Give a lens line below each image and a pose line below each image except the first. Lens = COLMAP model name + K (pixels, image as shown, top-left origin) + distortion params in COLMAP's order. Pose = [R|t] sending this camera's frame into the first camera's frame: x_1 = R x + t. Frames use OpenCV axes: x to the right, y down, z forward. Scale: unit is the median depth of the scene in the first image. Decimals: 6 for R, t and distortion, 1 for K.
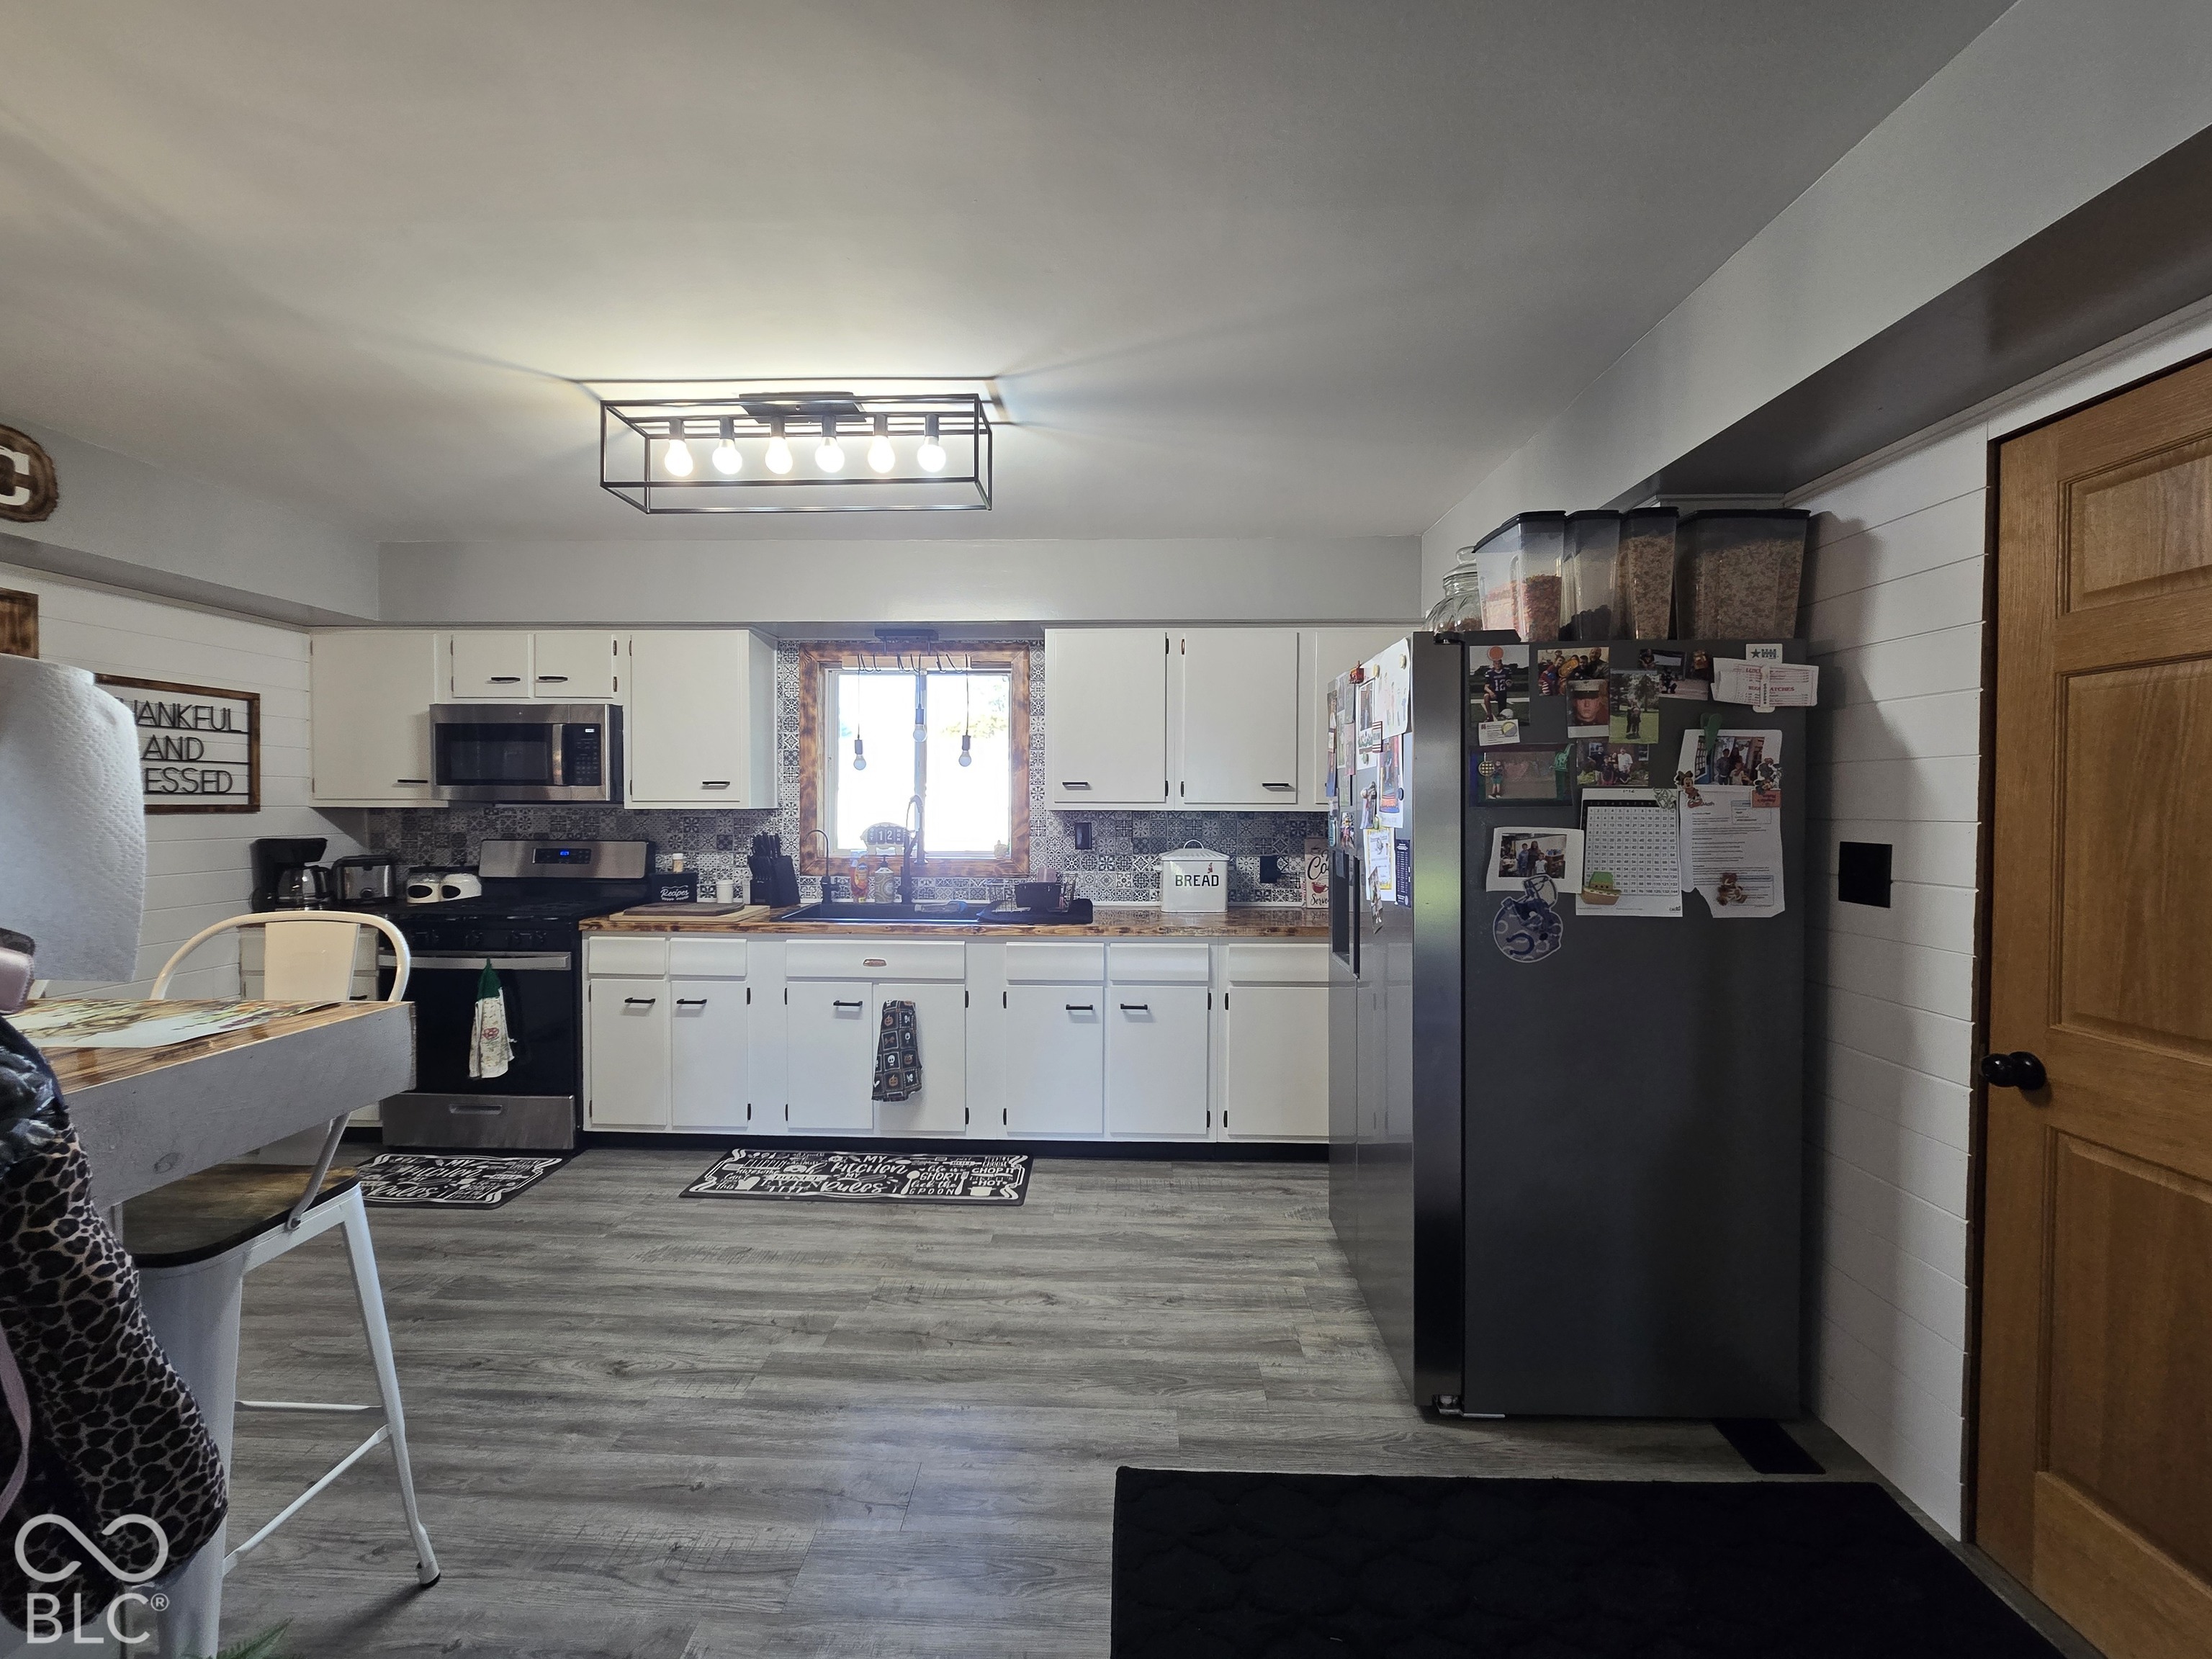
lens RADIAL K [[878.0, 0, 1109.4], [0, 878.0, 812.6], [0, 0, 1]] dist [-0.002079, -0.000269]
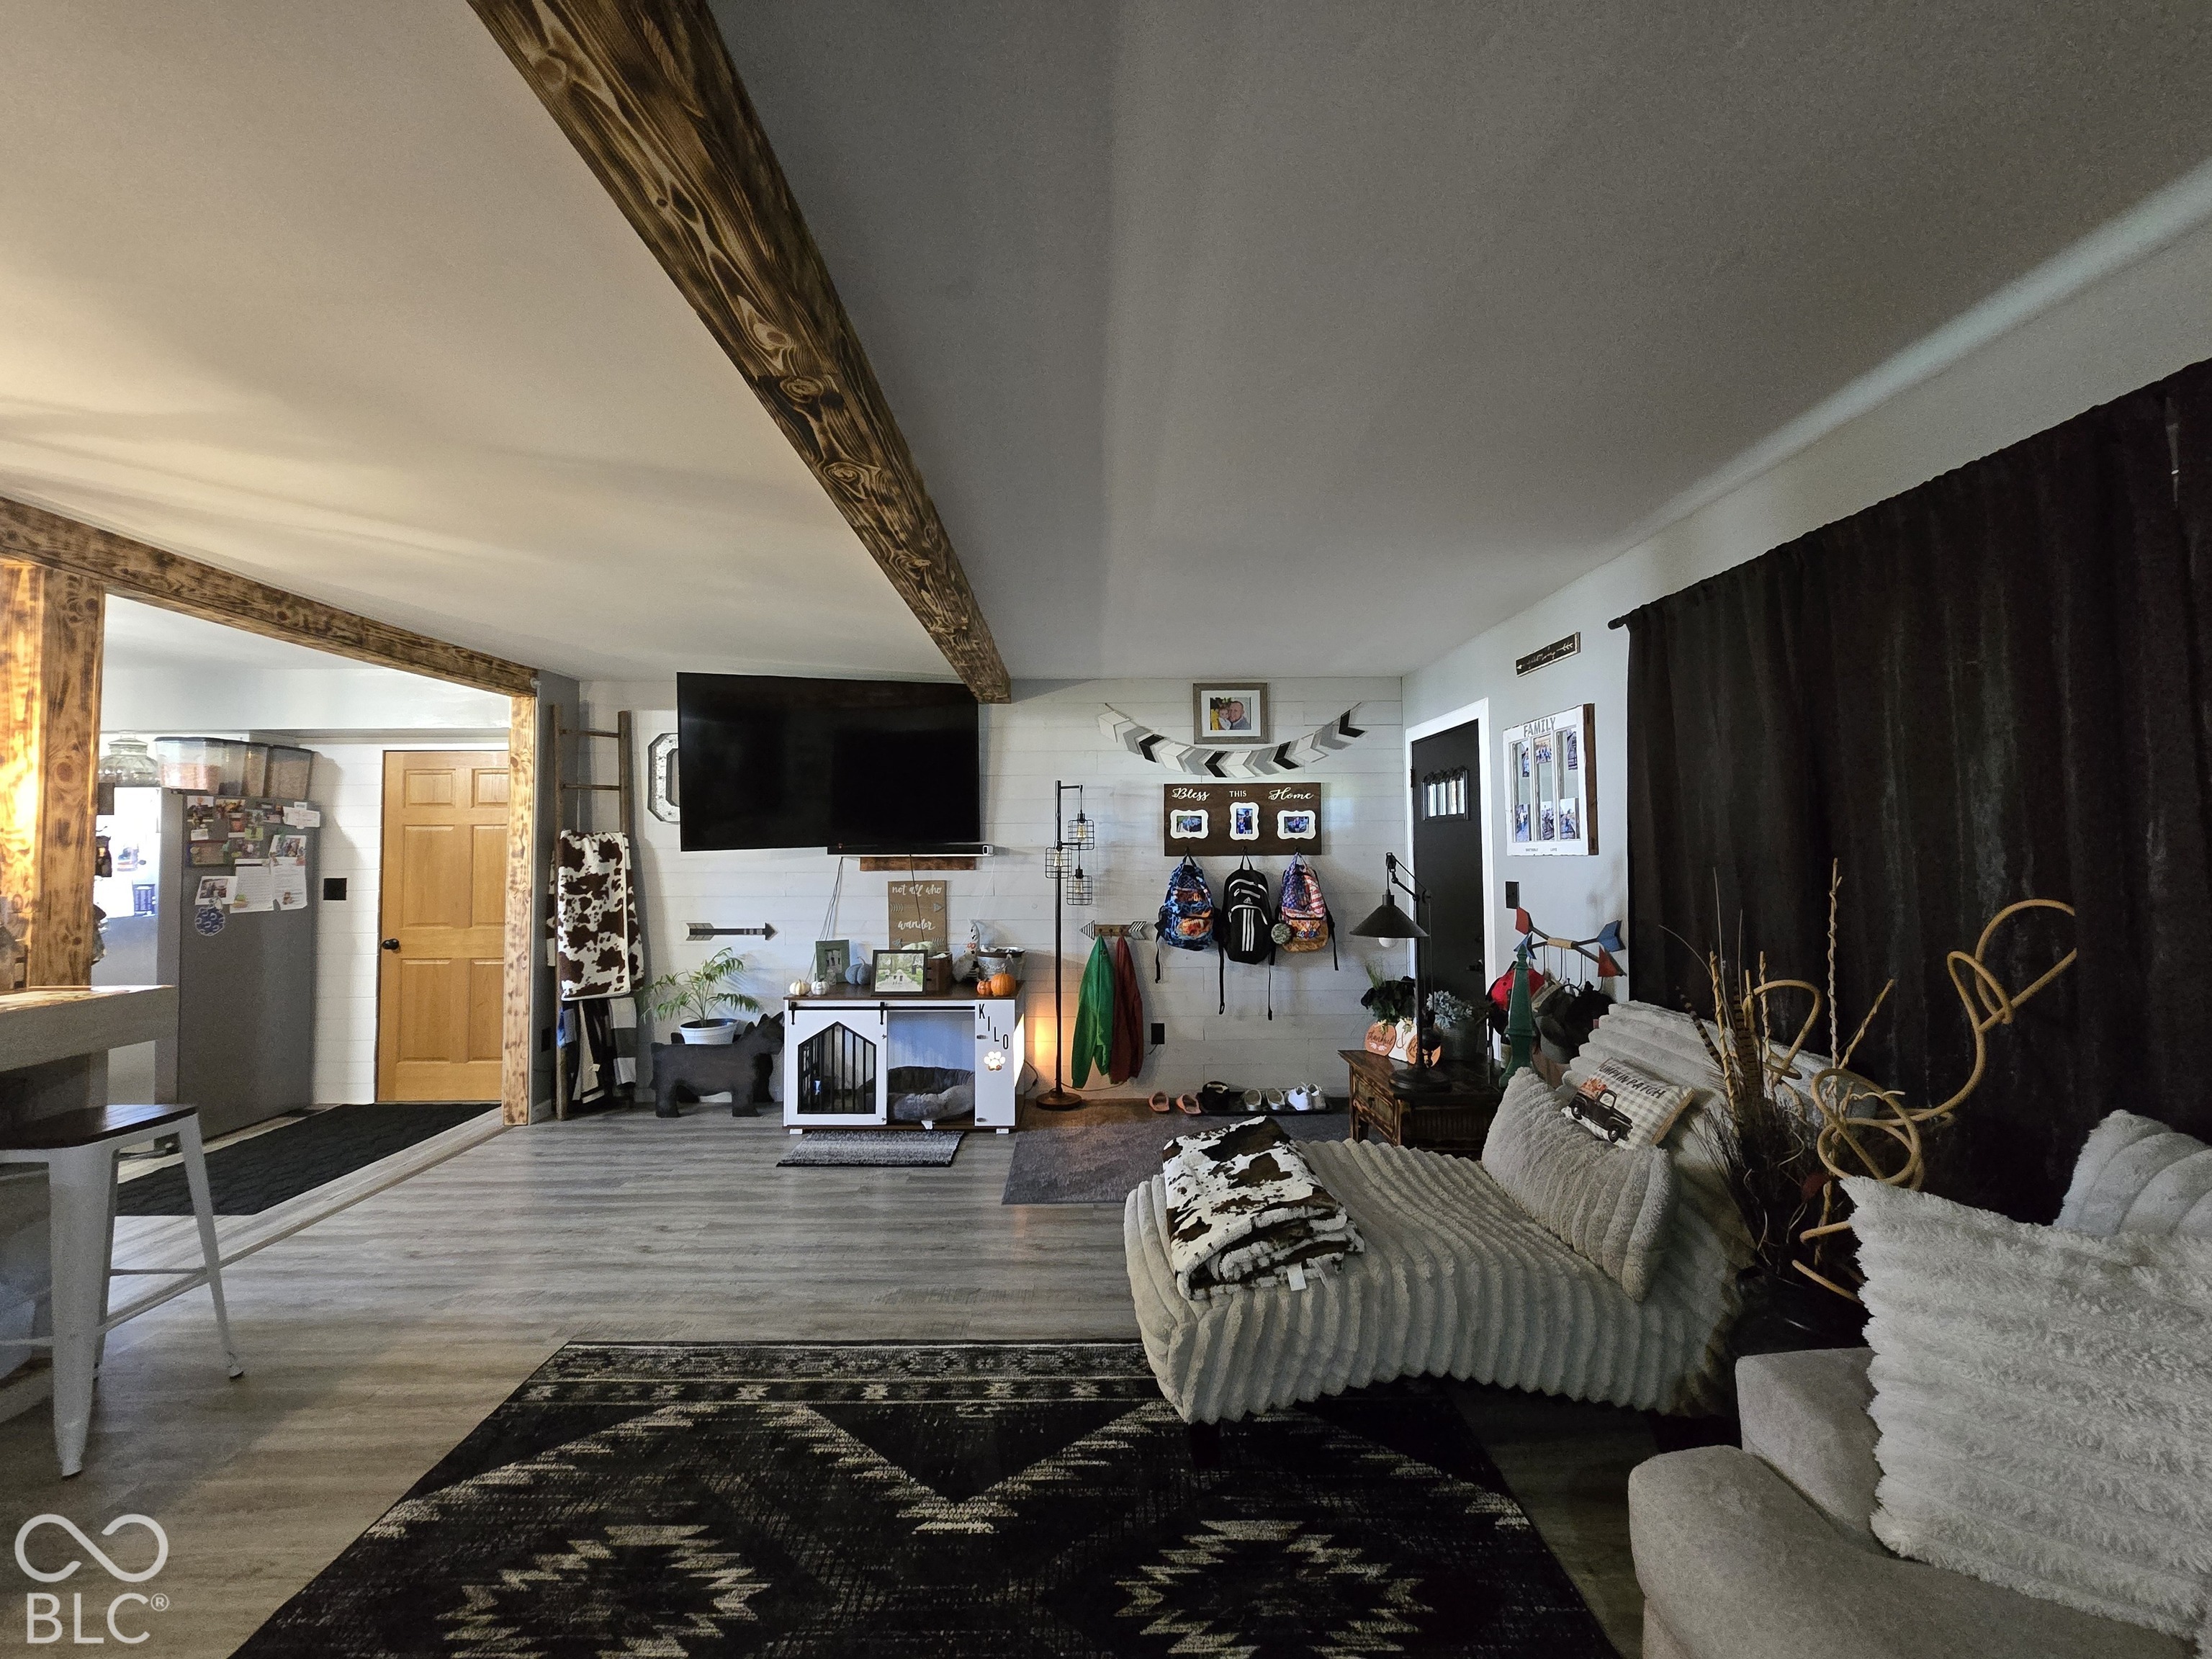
lens RADIAL K [[878.0, 0, 1109.4], [0, 878.0, 812.6], [0, 0, 1]] dist [-0.002079, -0.000269]
pose [[-0.070095, 0.042843, 0.996620, -1.980167], [0.024442, 0.998851, -0.041220, 0.002245], [-0.997241, 0.021470, -0.071062, -1.183424]]
